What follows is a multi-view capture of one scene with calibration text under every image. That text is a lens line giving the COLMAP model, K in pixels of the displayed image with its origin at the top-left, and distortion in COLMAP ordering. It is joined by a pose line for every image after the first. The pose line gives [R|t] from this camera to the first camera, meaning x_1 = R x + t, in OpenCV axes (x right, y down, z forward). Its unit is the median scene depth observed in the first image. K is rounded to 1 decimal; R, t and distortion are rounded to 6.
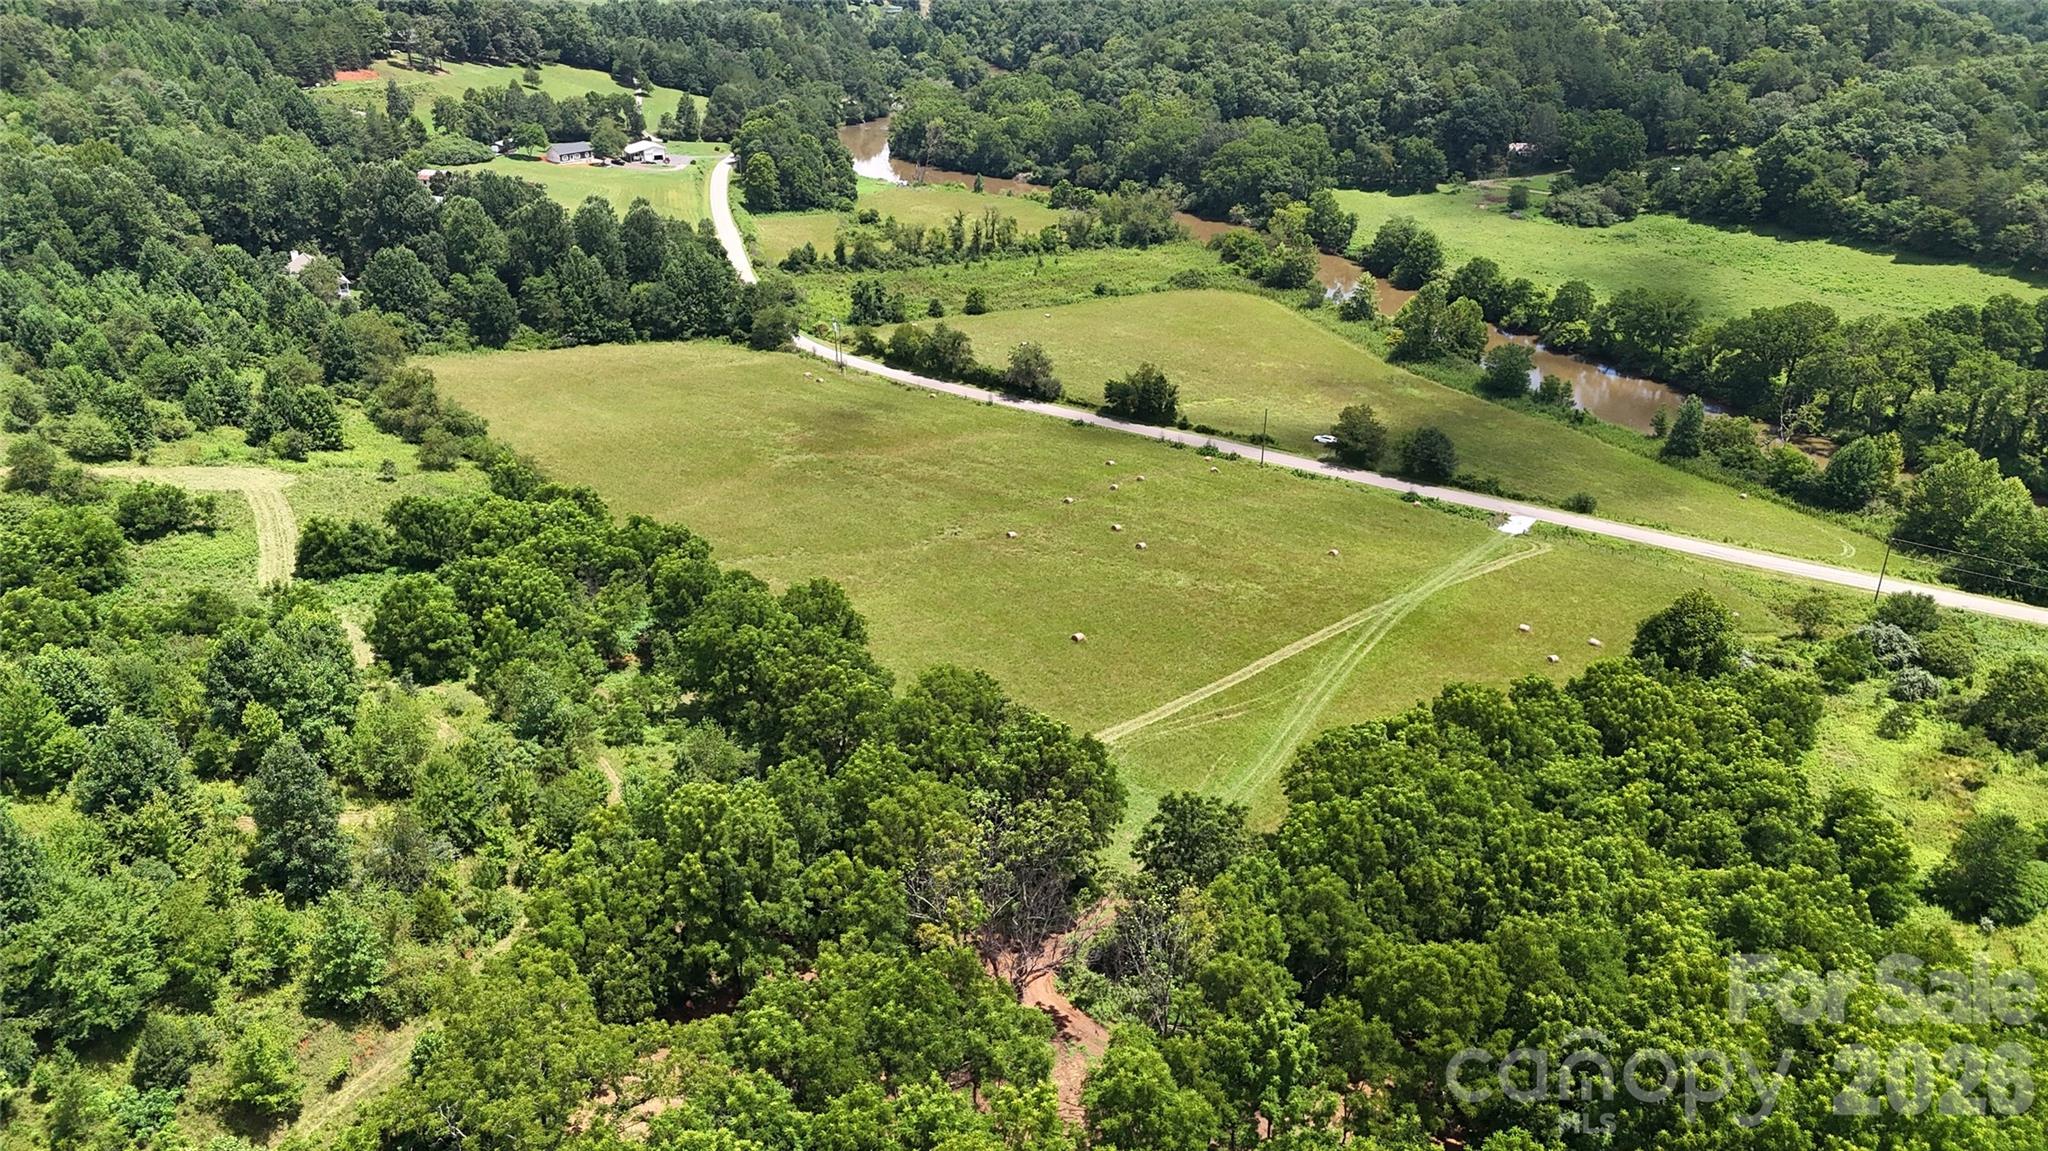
lens RADIAL K [[1513.7, 0, 1021.5], [0, 1513.7, 580.3], [0, 0, 1]] dist [0.072377, -0.070792]
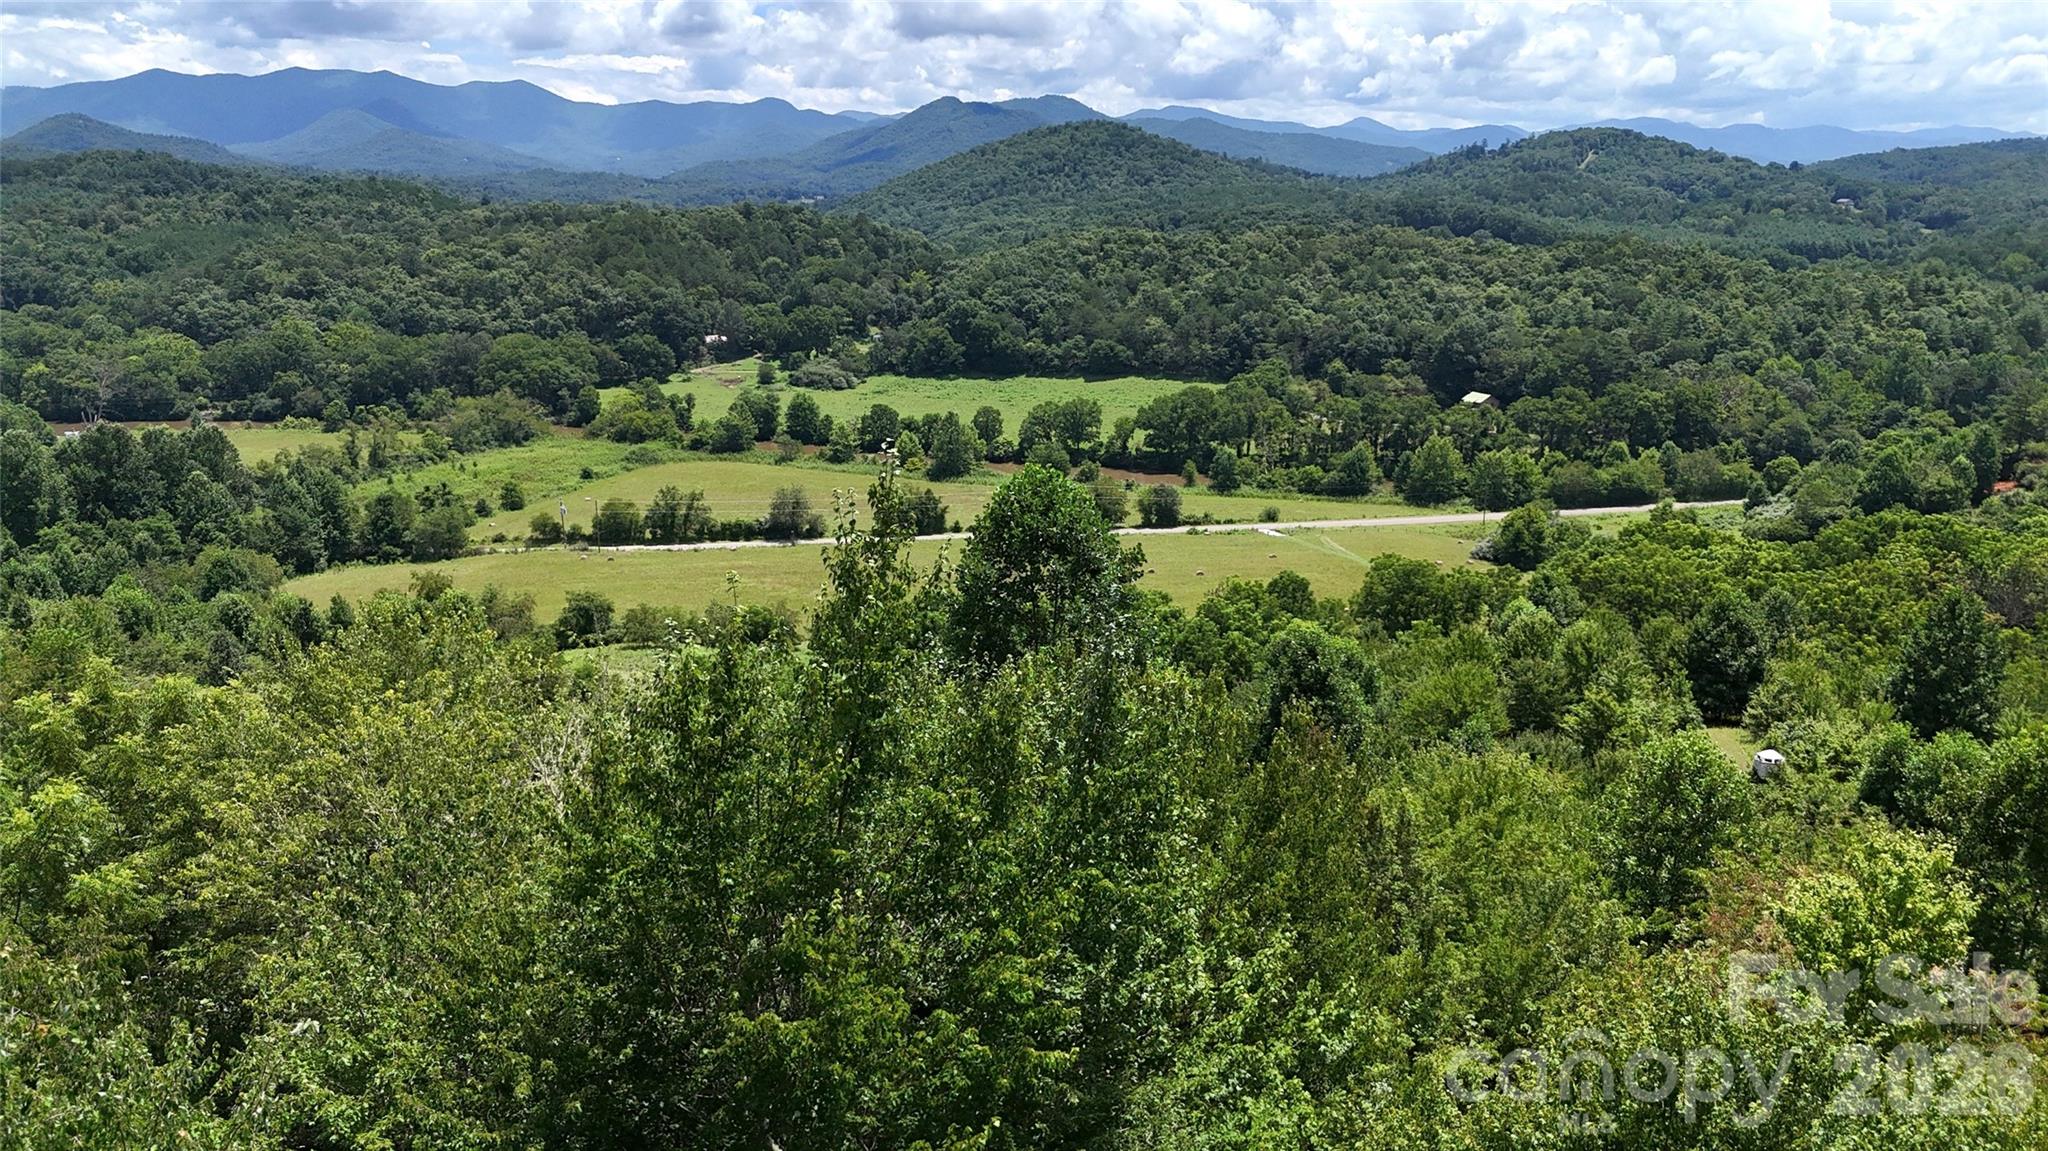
lens RADIAL K [[1513.7, 0, 1017.3], [0, 1513.7, 578.6], [0, 0, 1]] dist [0.072377, -0.070792]
pose [[0.674343, -0.183781, 0.715182, -0.596088], [0.298220, 0.953815, -0.036088, -0.012402], [-0.675519, 0.237617, 0.698006, 0.181747]]
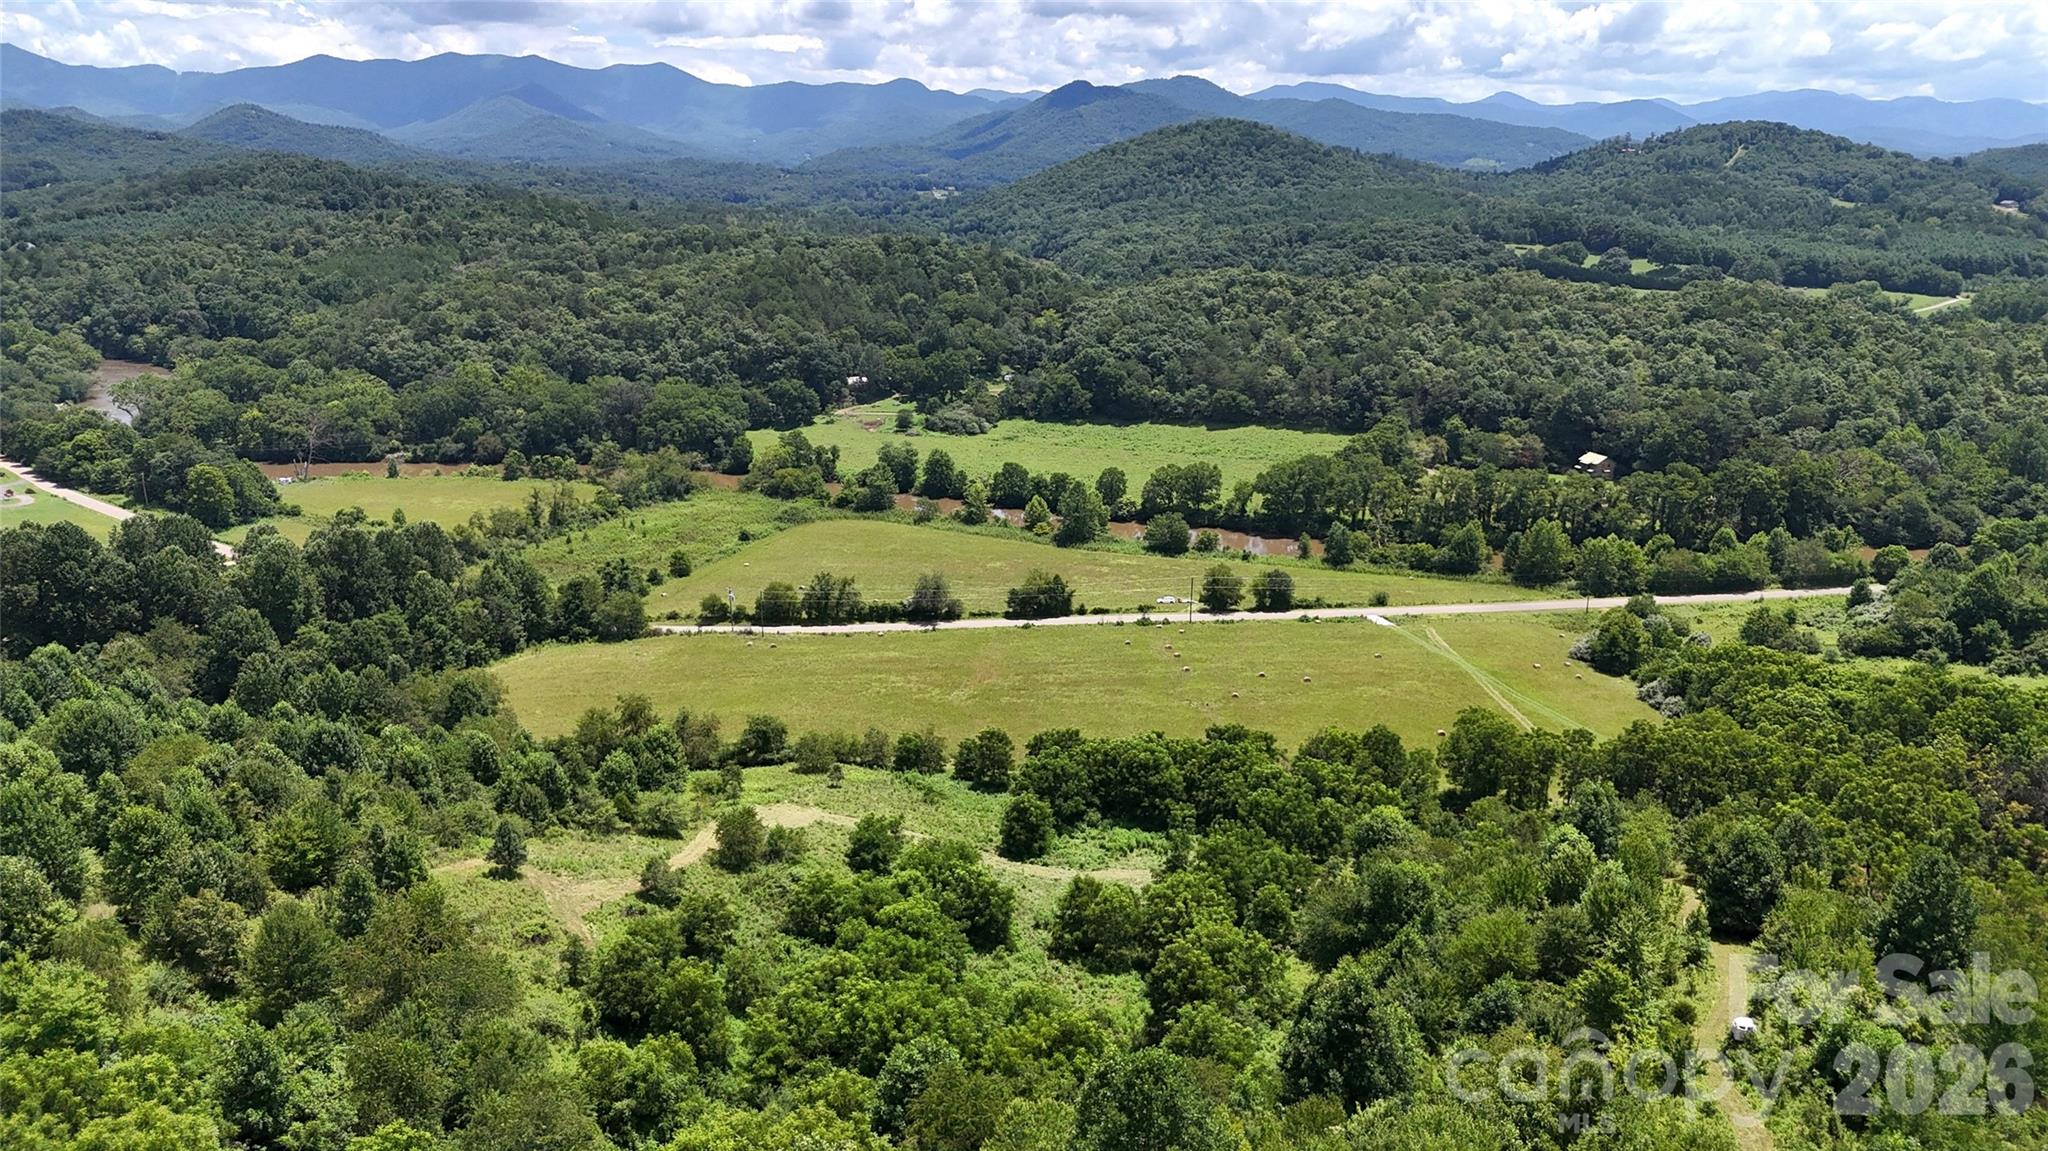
lens RADIAL K [[1513.7, 0, 1016.2], [0, 1513.7, 576.1], [0, 0, 1]] dist [0.072377, -0.070792]
pose [[0.732977, -0.179811, 0.656058, -0.641651], [0.276622, 0.959878, -0.045973, -0.079418], [-0.621470, 0.215178, 0.753309, 0.108475]]
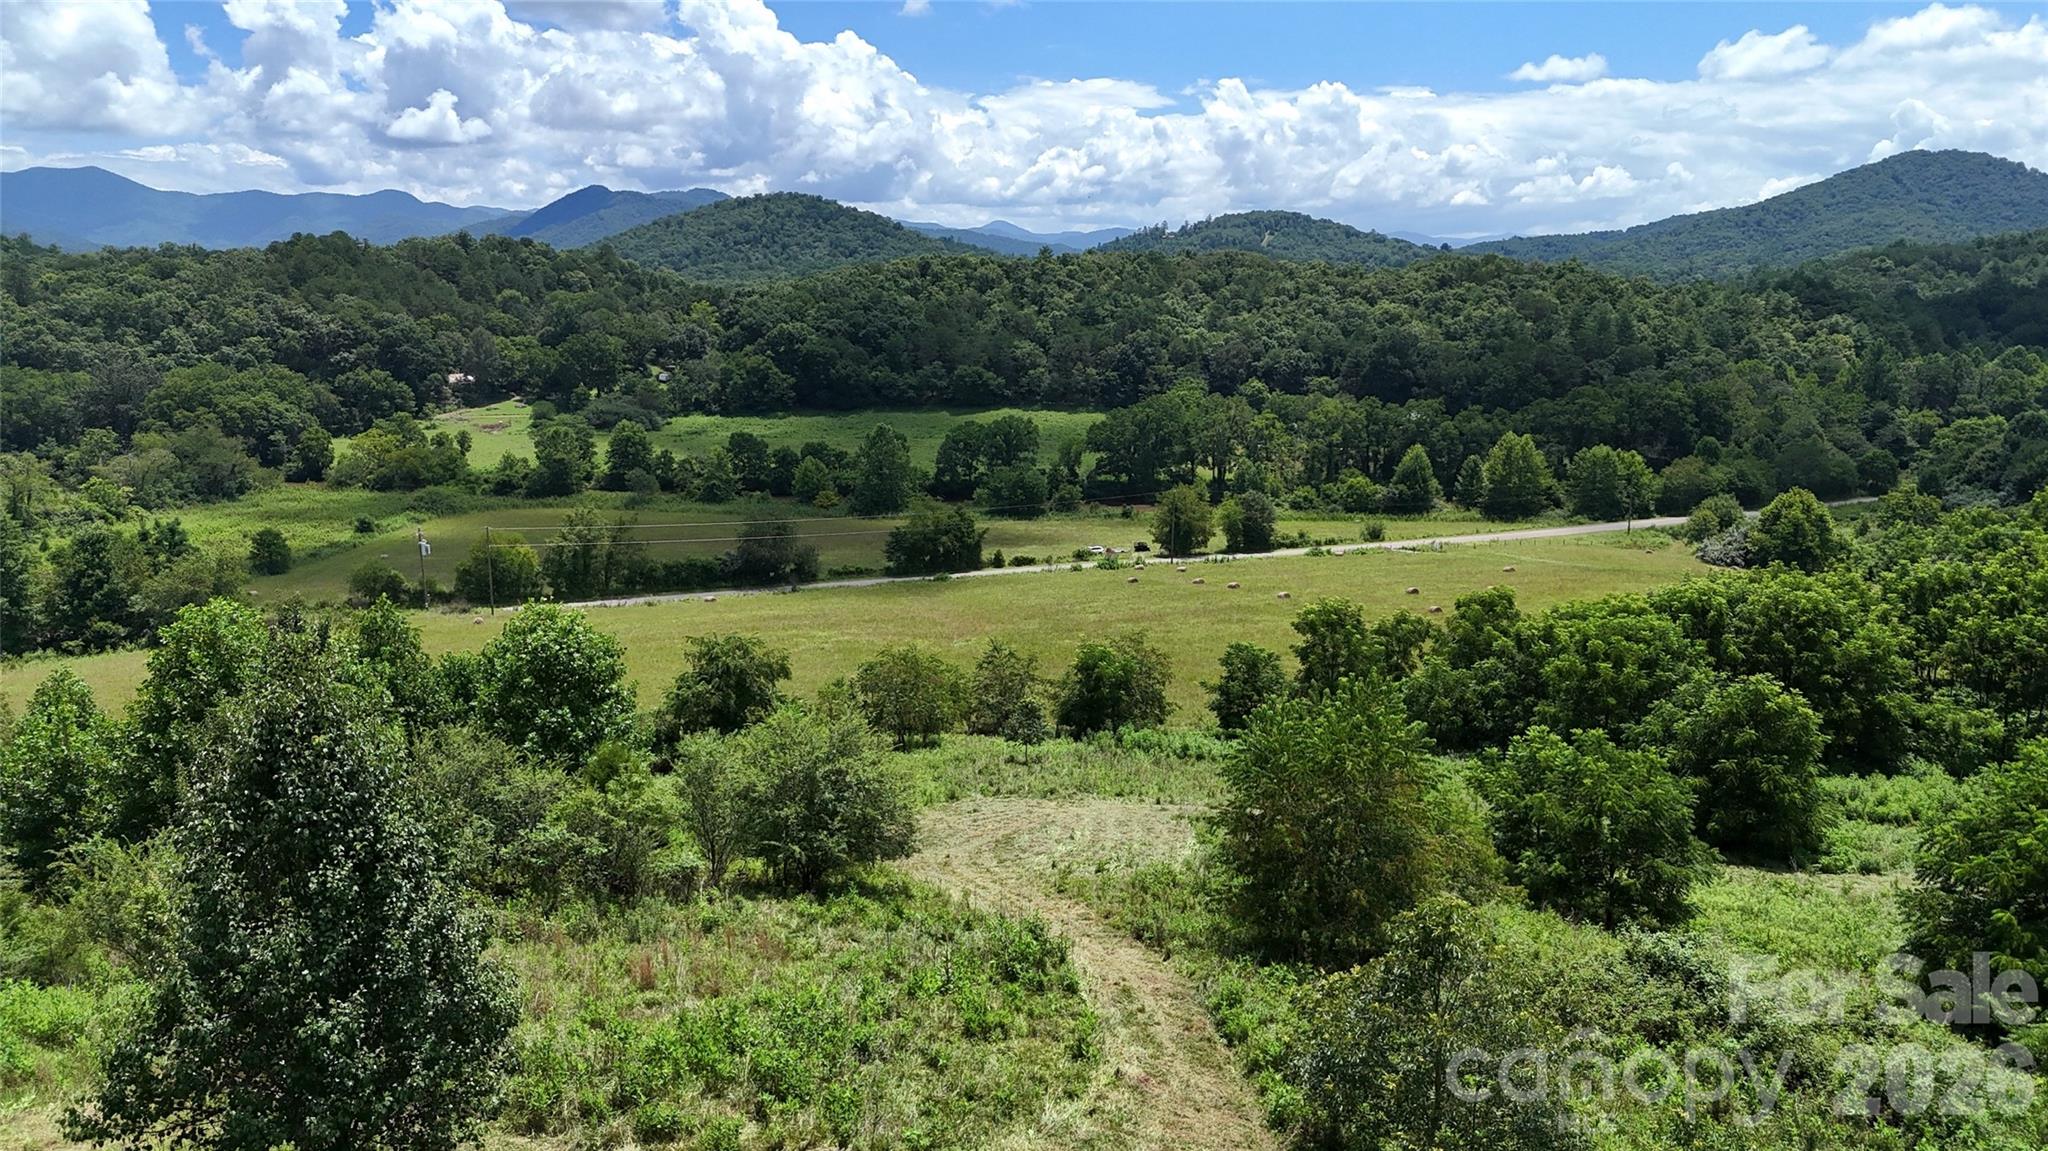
lens RADIAL K [[1513.7, 0, 1012.7], [0, 1513.7, 574.1], [0, 0, 1]] dist [0.072377, -0.070792]
pose [[0.491134, -0.162336, 0.855824, -0.489169], [0.354352, 0.934749, -0.026046, -0.066461], [-0.795752, 0.316055, 0.516612, 0.539070]]
